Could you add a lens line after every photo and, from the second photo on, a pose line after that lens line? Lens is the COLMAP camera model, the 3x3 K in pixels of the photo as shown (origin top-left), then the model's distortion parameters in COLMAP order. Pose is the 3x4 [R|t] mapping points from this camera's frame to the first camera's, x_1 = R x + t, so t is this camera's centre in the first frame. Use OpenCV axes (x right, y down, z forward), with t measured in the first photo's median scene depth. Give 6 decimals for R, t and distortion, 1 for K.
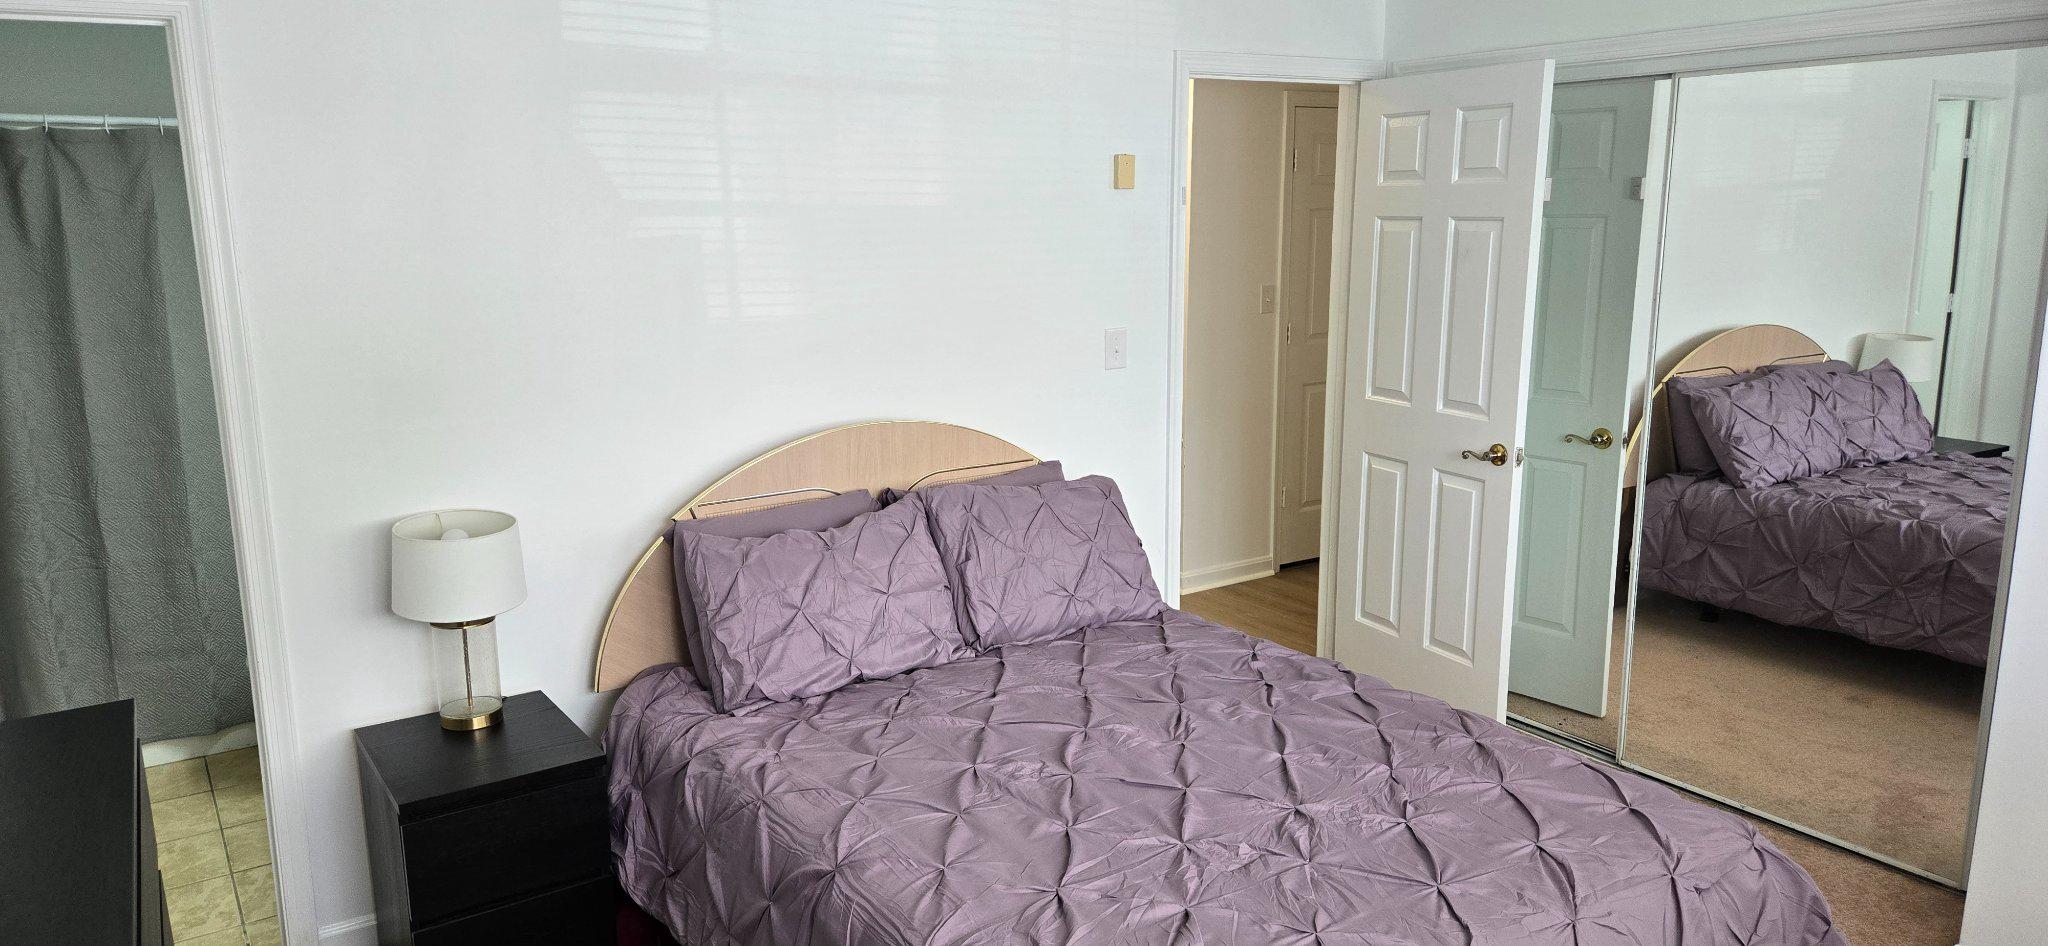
lens RADIAL K [[1366.2, 0, 1020.4], [0, 1366.2, 482.4], [0, 0, 1]] dist [0.084677, -0.115133]
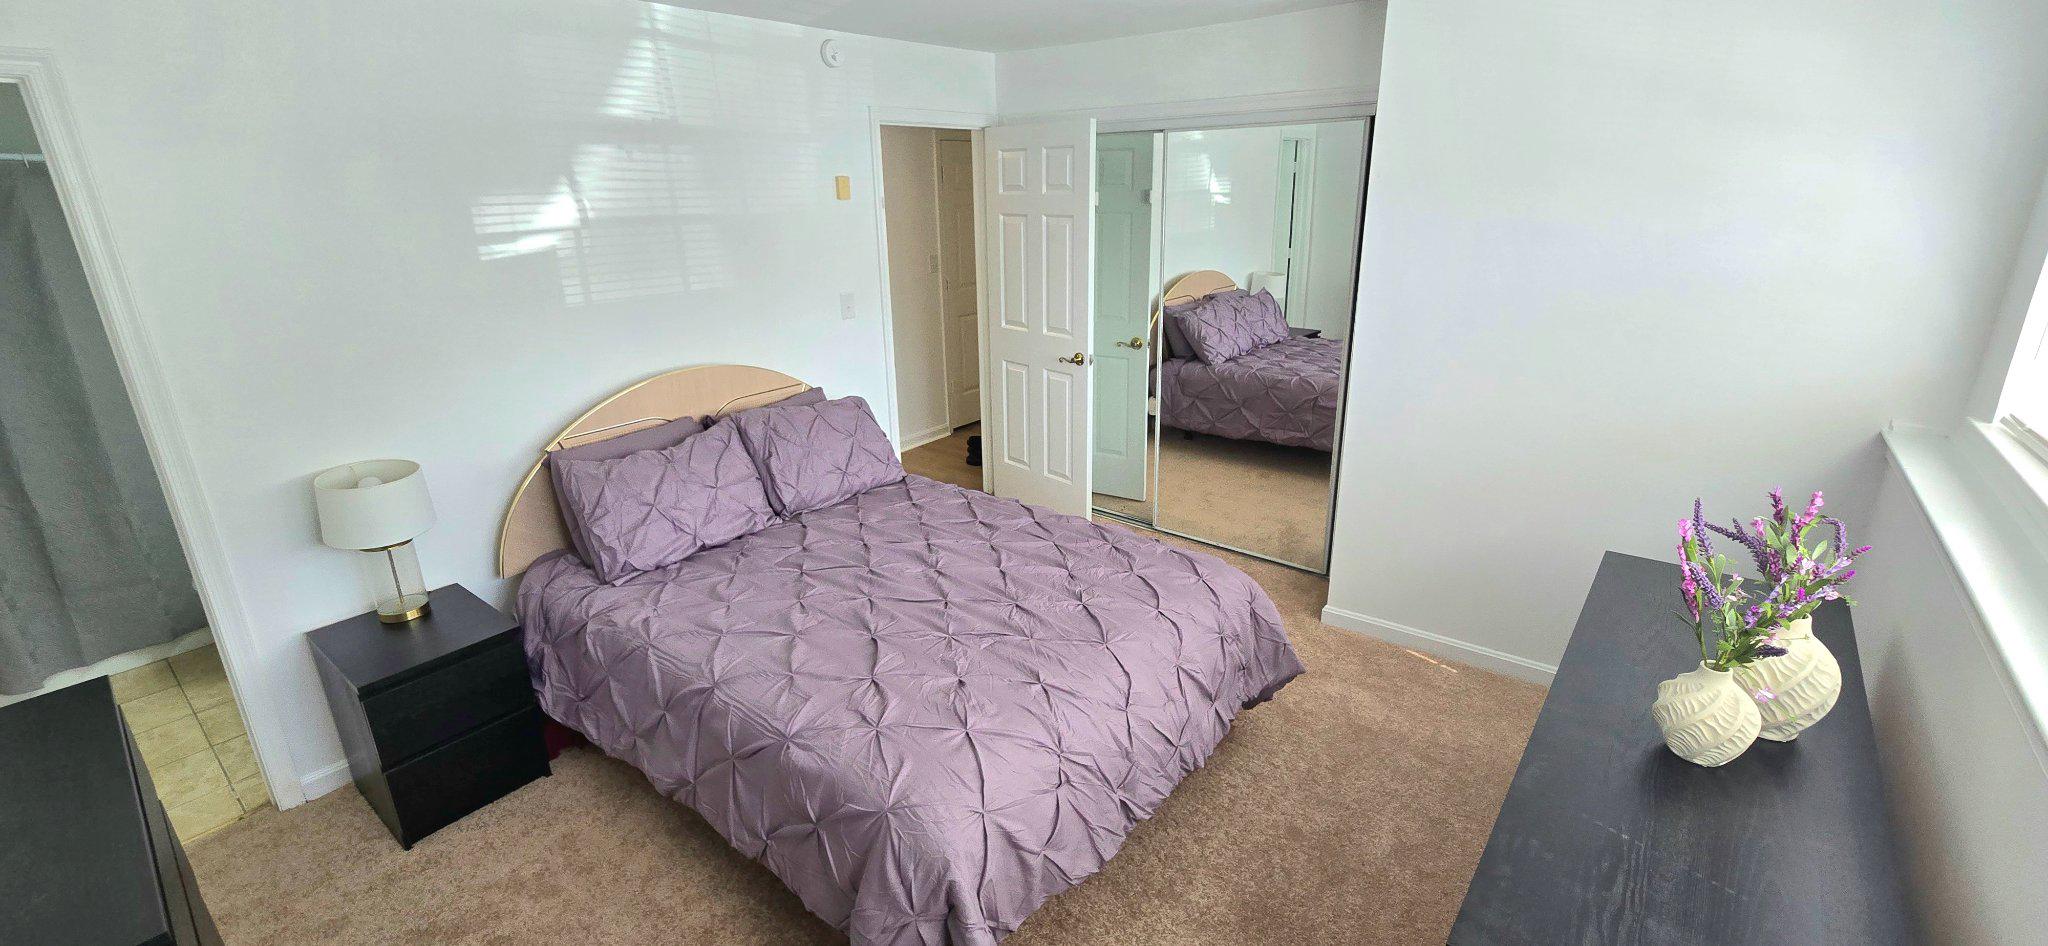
lens RADIAL K [[833.1, 0, 1024.1], [0, 833.1, 461.5], [0, 0, 1]] dist [-0.000481, -0.005010]
pose [[0.952072, -0.102959, 0.288026, -0.036724], [0.071122, 0.990353, 0.118920, -0.028745], [-0.297491, -0.092735, 0.950210, 0.055169]]
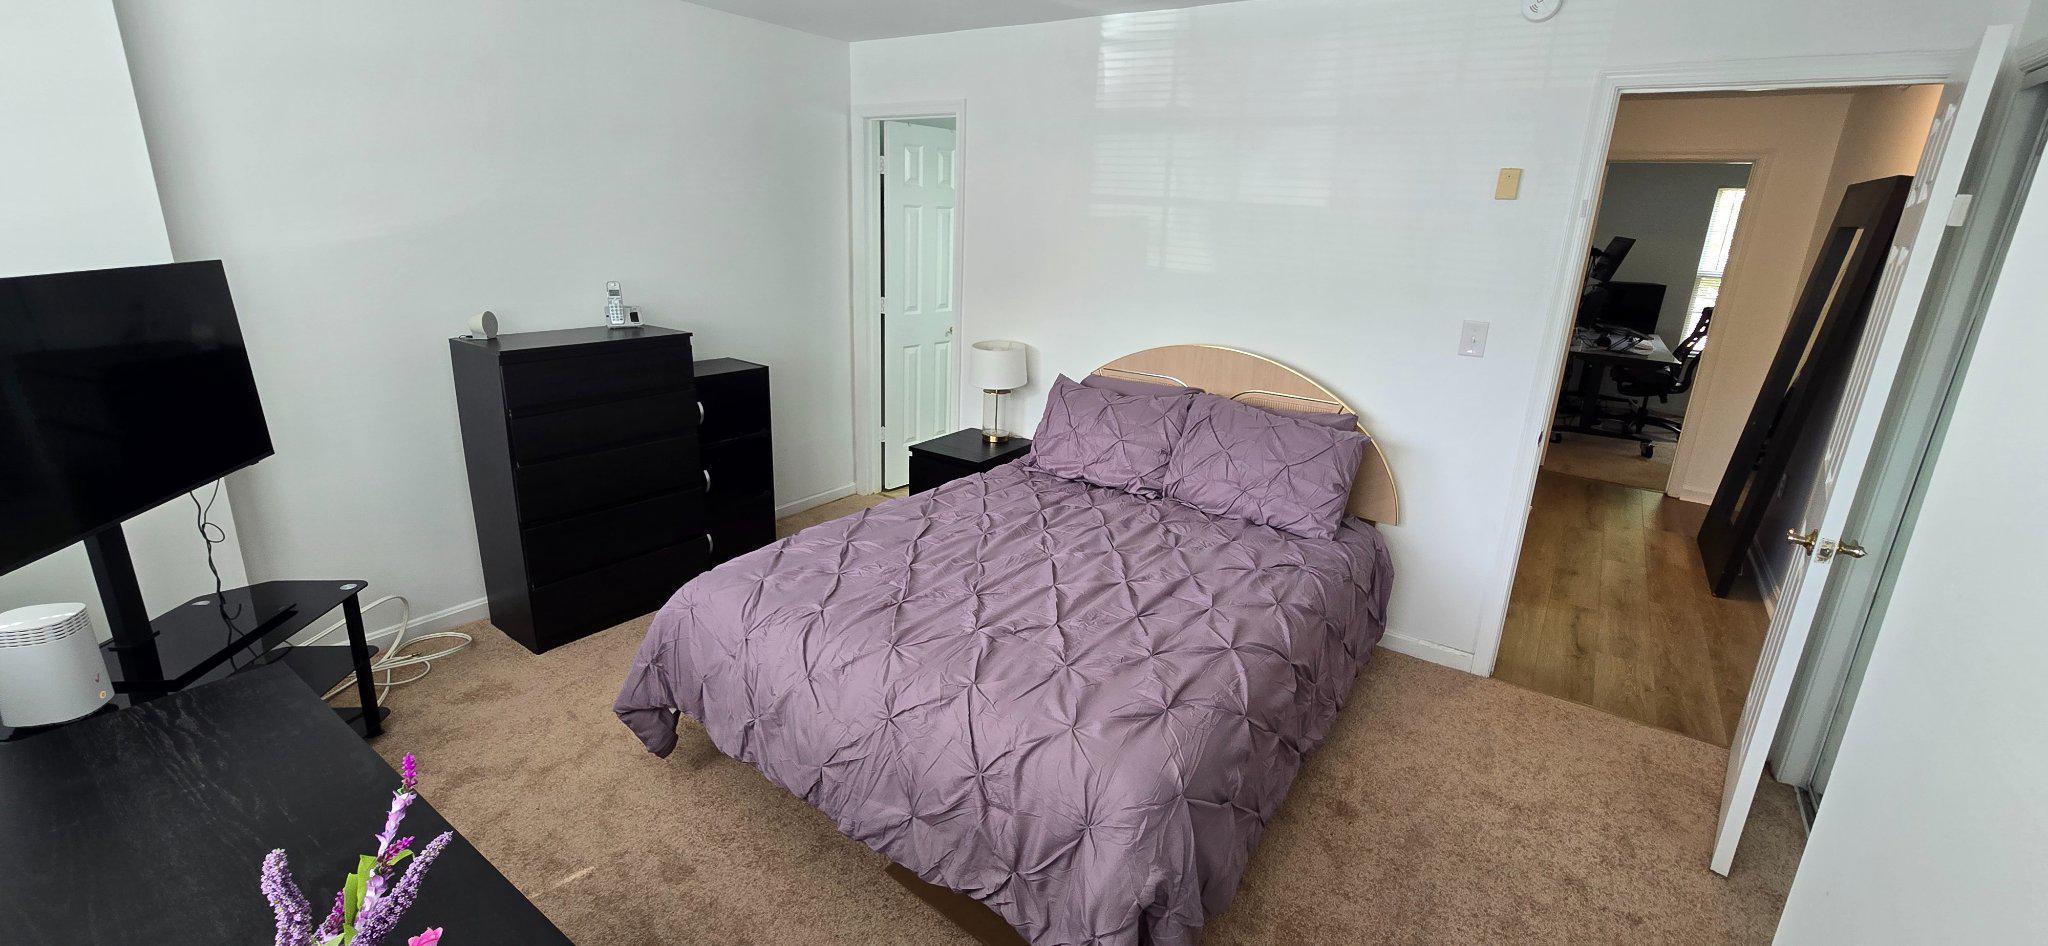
lens RADIAL K [[839.8, 0, 1018.3], [0, 839.8, 445.8], [0, 0, 1]] dist [-0.002243, 0.000611]
pose [[0.374206, 0.278877, -0.884419, 0.742781], [-0.227904, 0.952117, 0.203796, -0.087384], [0.898905, 0.125301, 0.419845, 0.467746]]
